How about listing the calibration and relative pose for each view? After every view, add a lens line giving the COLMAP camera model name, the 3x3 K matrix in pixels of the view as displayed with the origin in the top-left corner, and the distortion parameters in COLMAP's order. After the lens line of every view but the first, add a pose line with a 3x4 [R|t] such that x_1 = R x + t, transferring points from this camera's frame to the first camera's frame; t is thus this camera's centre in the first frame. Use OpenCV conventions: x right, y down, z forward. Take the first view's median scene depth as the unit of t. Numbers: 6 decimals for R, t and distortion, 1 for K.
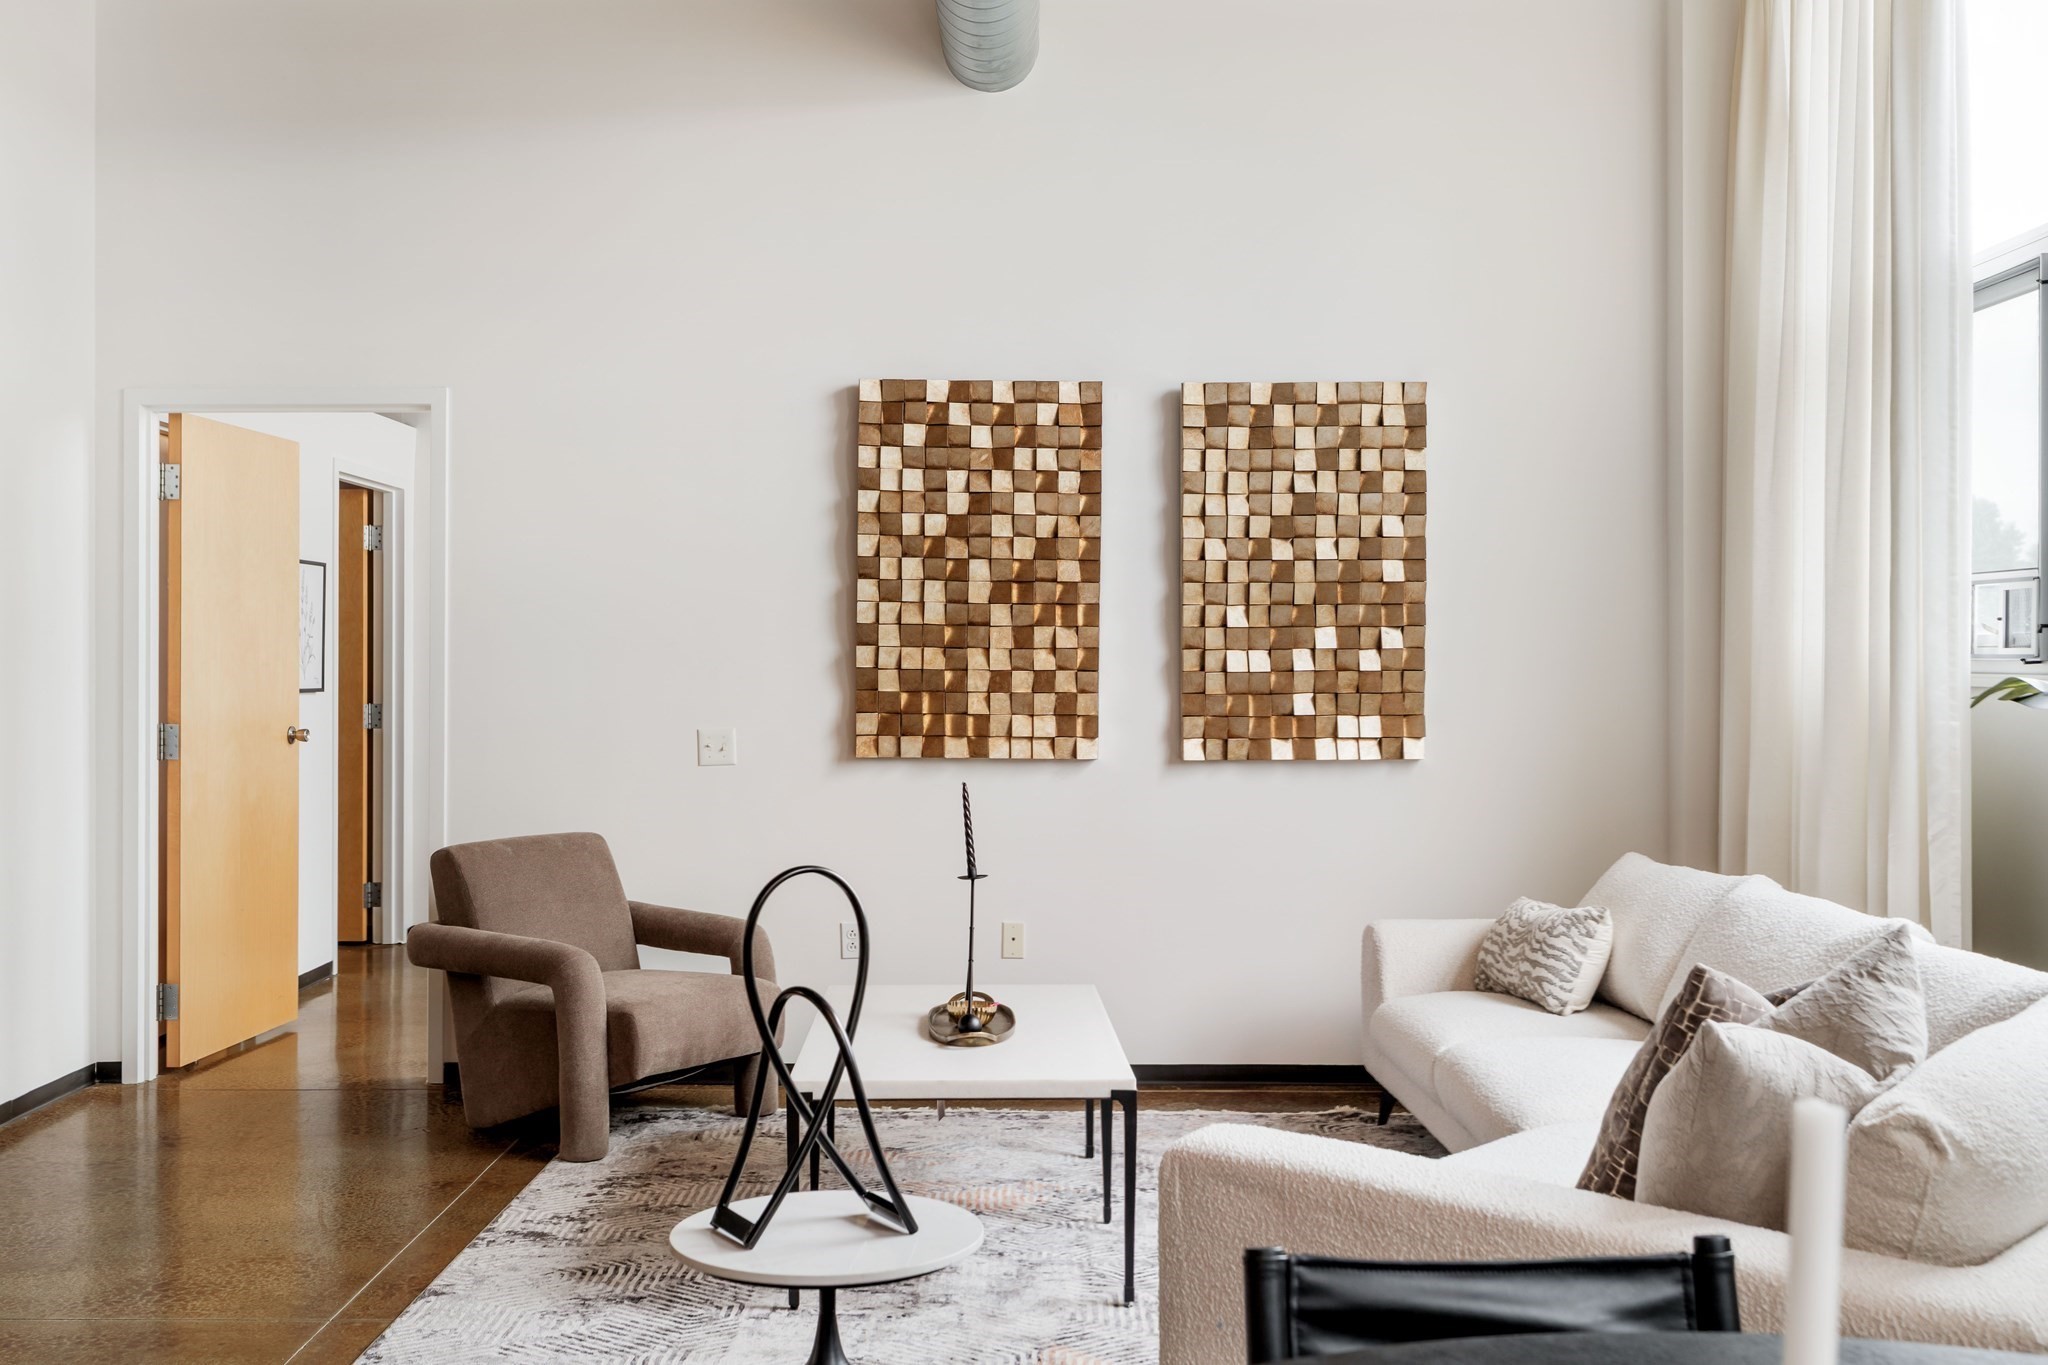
lens RADIAL K [[2014.4, 0, 1024.0], [0, 2014.4, 682.5], [0, 0, 1]] dist [-0.000818, -0.003820]
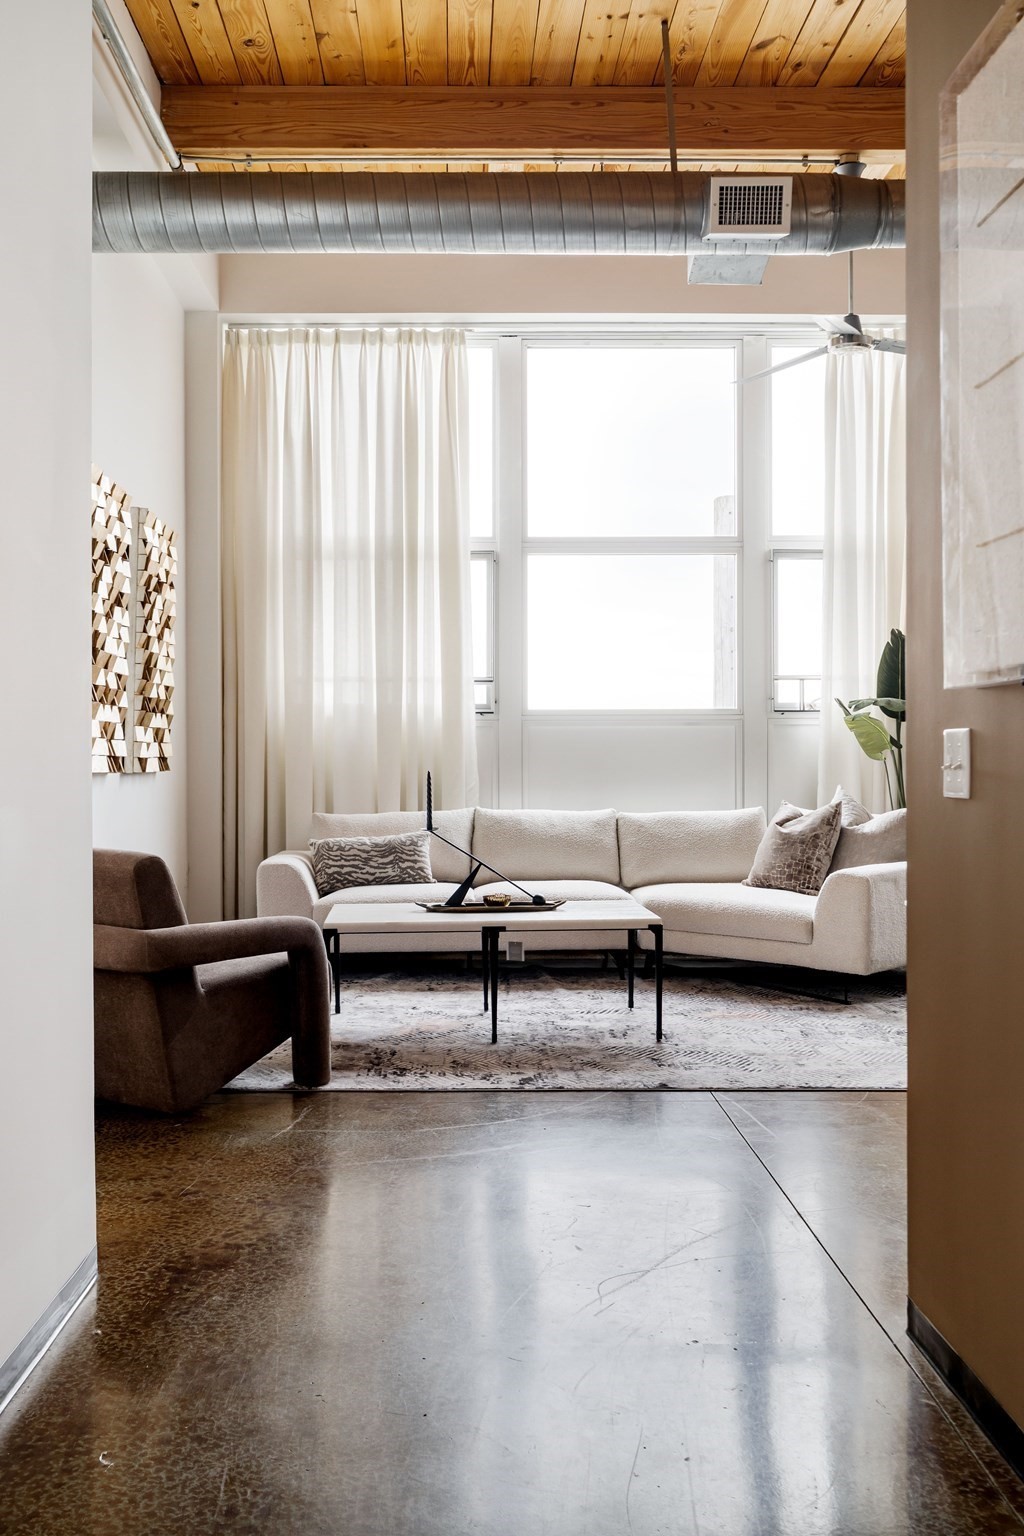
lens RADIAL K [[1443.6, 0, 473.6], [0, 1443.6, 769.7], [0, 0, 1]] dist [-0.002060, 0.003402]
pose [[0.002509, -0.007546, 0.999968, -1.164436], [0.015600, 0.999850, 0.007506, 0.040688], [-0.999875, 0.015581, 0.002626, 0.945001]]
